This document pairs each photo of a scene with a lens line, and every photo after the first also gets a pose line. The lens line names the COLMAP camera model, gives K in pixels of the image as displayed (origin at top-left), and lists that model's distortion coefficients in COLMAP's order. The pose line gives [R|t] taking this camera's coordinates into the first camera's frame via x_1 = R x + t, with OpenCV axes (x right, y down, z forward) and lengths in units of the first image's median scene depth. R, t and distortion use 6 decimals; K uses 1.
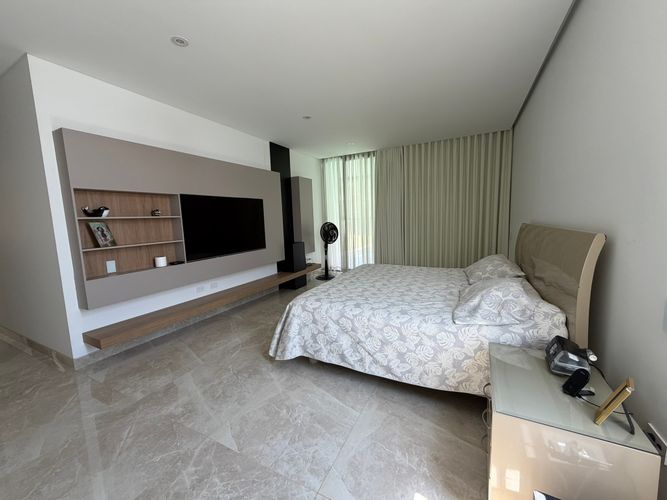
lens RADIAL K [[265.2, 0, 329.7], [0, 265.2, 252.8], [0, 0, 1]] dist [0.001953, 0.000488]
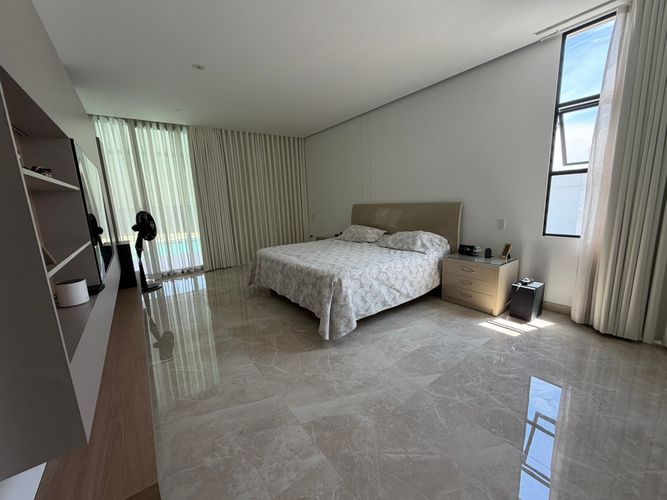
lens RADIAL K [[265.2, 0, 329.5], [0, 265.2, 253.3], [0, 0, 1]] dist [0.001953, 0.000488]
pose [[0.444843, -0.161872, 0.880859, -1.182478], [0.139727, 0.984031, 0.110267, -0.027607], [-0.884642, 0.074028, 0.460358, 0.621518]]
